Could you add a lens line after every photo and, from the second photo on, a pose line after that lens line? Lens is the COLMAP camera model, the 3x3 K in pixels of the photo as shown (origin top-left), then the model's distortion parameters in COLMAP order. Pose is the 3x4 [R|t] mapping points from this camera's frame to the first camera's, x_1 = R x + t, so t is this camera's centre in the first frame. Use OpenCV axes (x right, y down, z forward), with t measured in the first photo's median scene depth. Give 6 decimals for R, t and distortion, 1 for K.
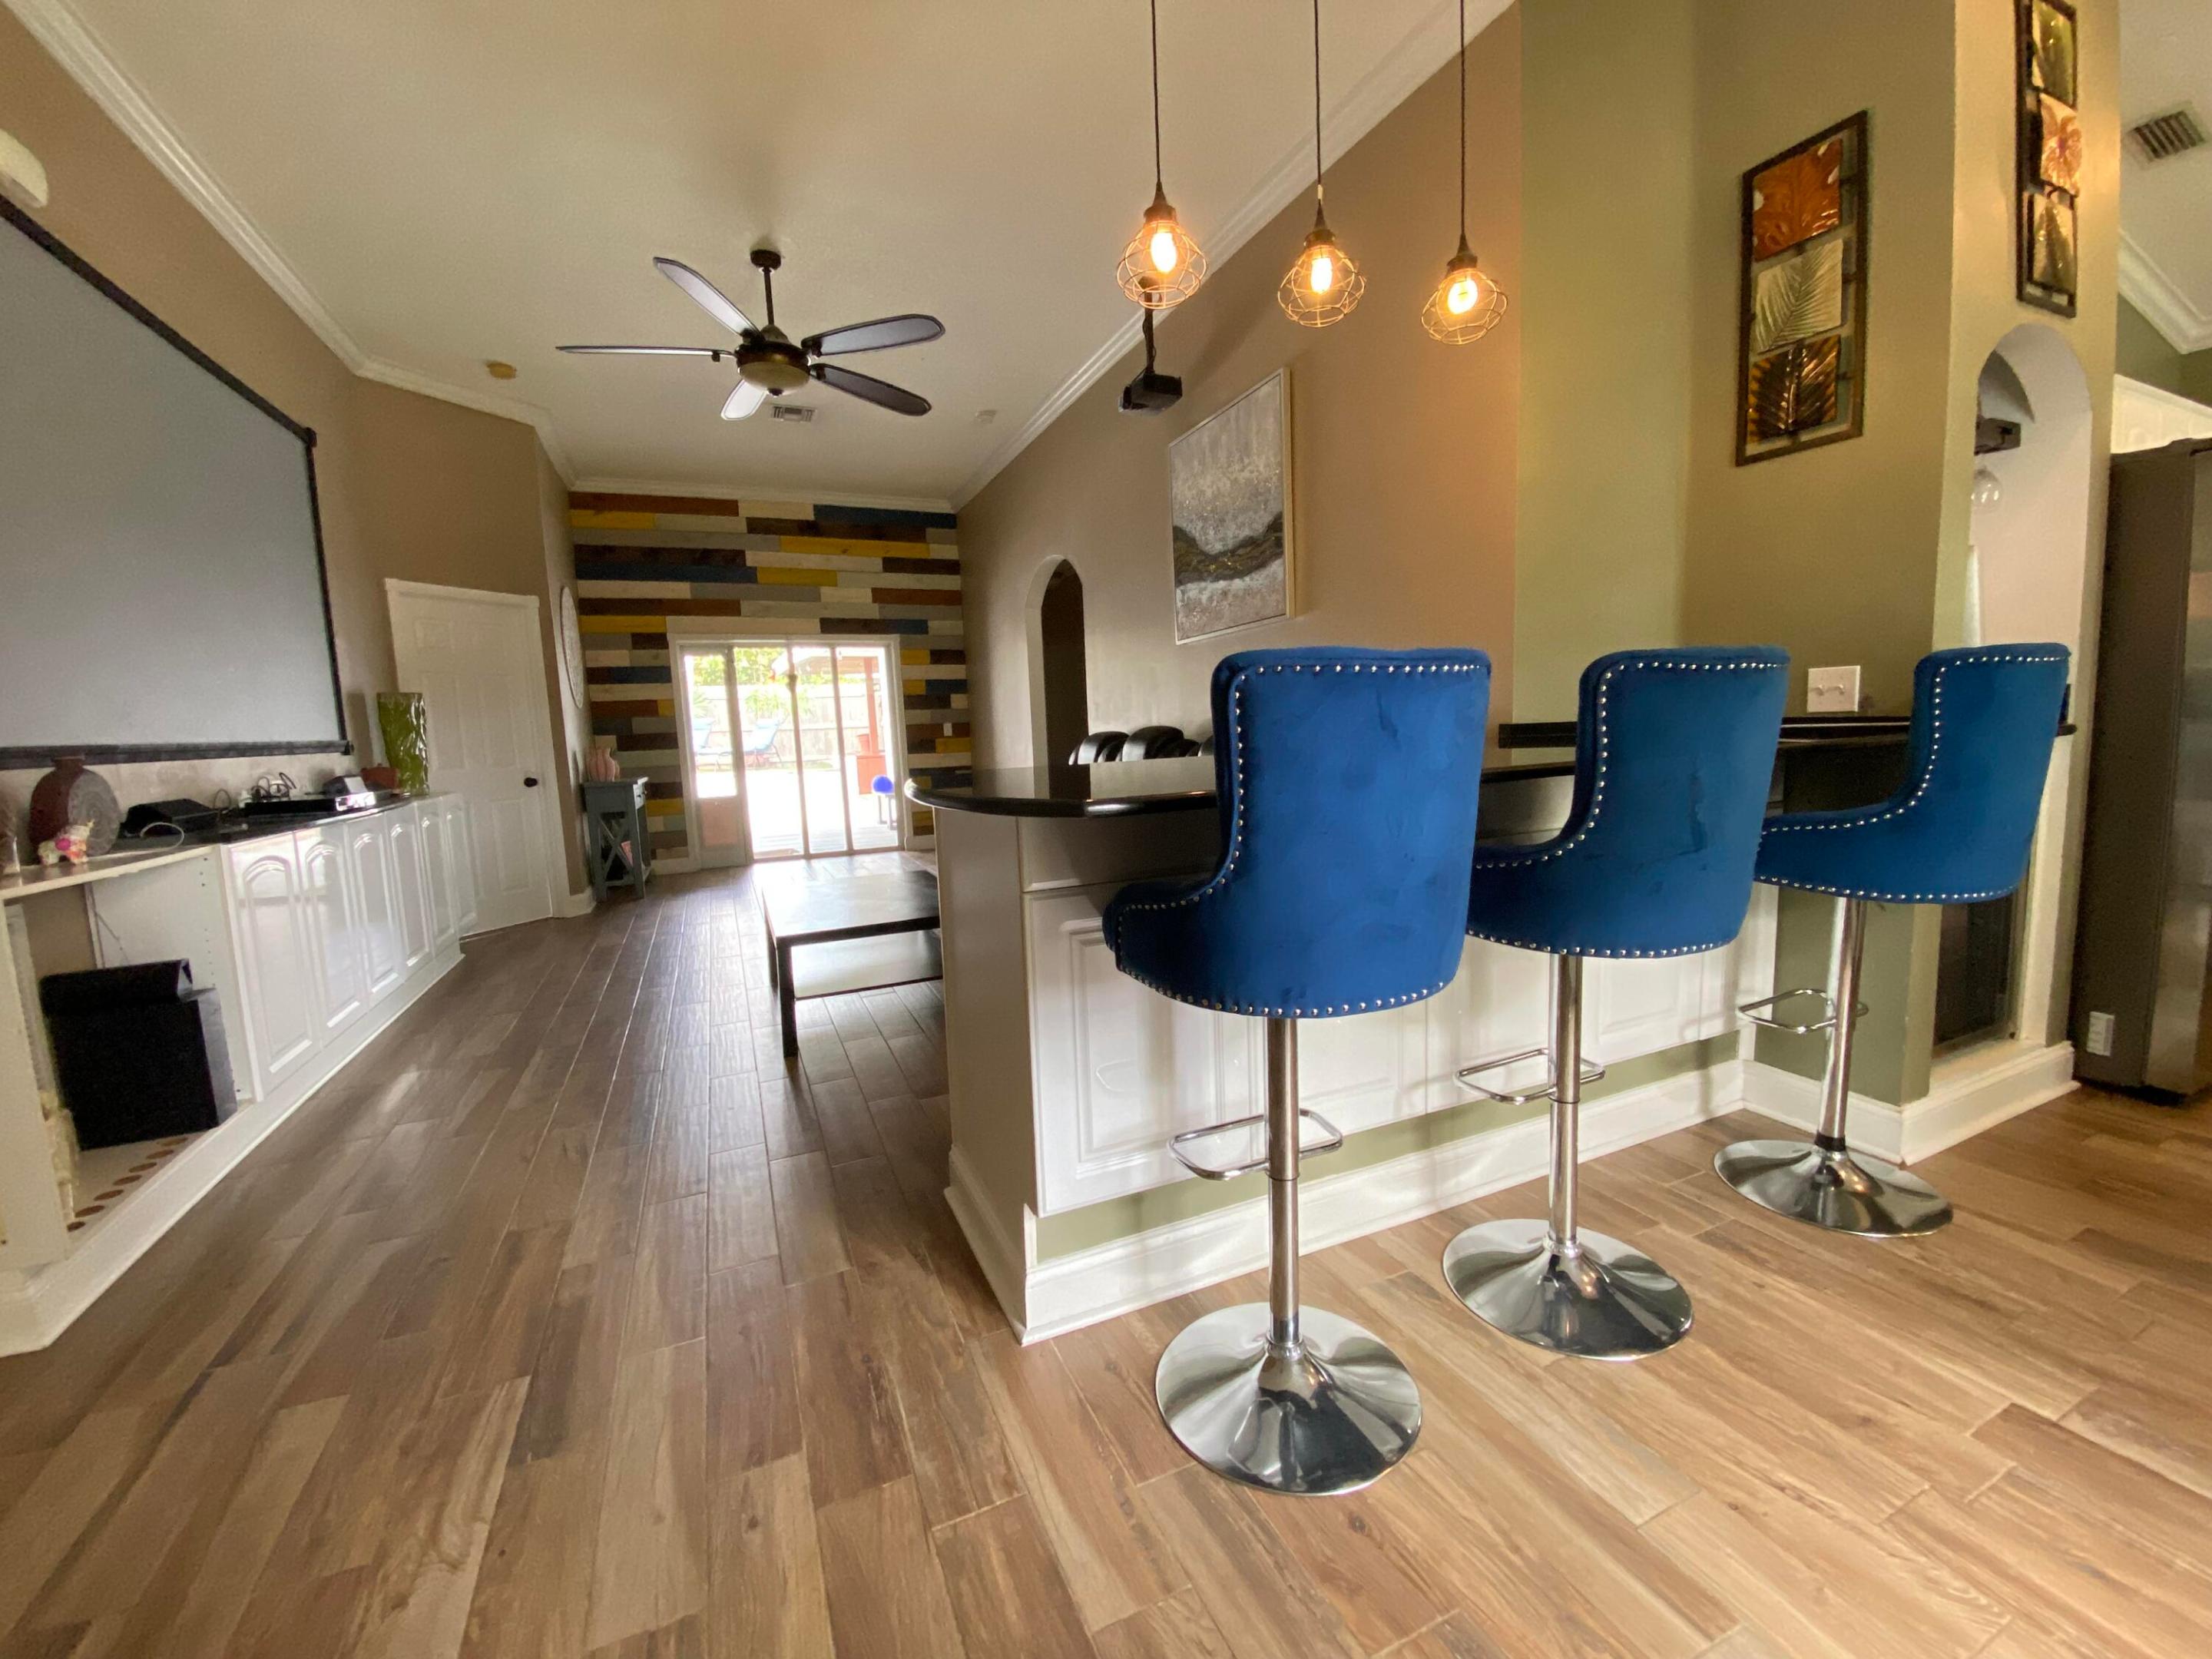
lens RADIAL K [[888.8, 0, 1113.7], [0, 888.8, 830.7], [0, 0, 1]] dist [0.017557, -0.017957]
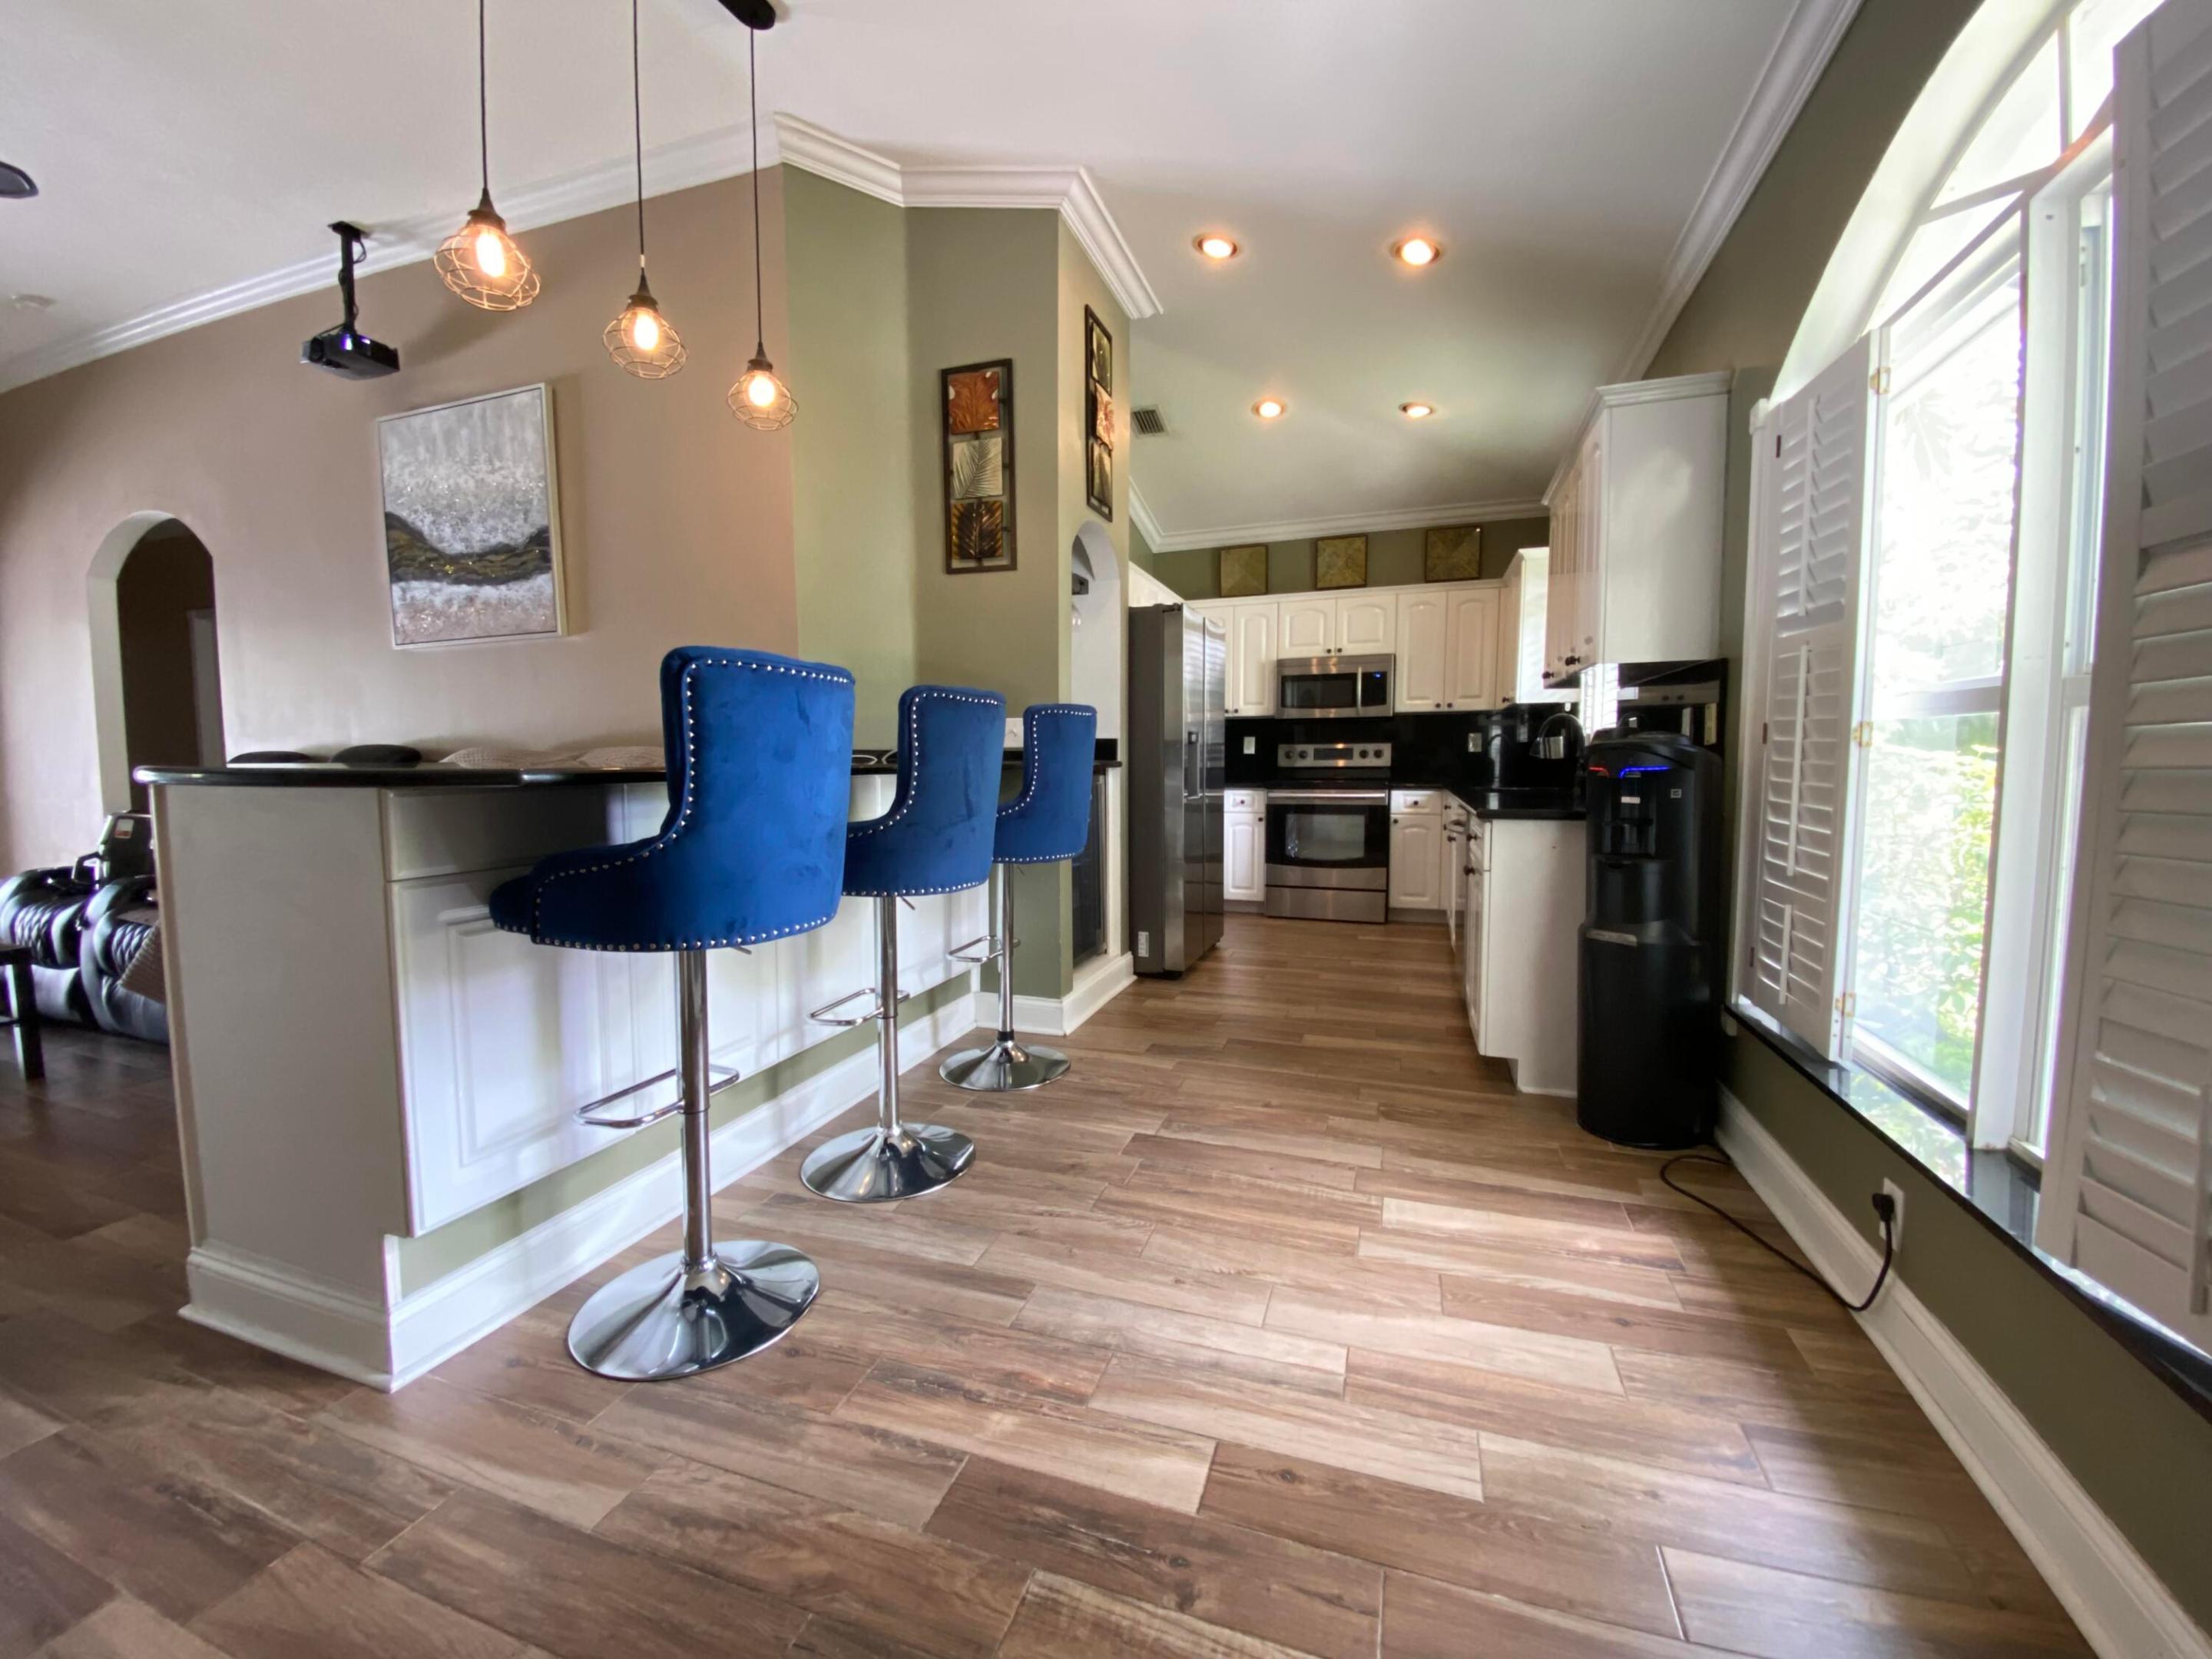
lens RADIAL K [[882.6, 0, 1100.2], [0, 882.6, 827.6], [0, 0, 1]] dist [0.034756, -0.033364]
pose [[0.683109, -0.019139, 0.730066, -0.184178], [0.063223, 0.997453, -0.033007, 0.062239], [-0.727575, 0.068704, 0.682579, -0.120224]]
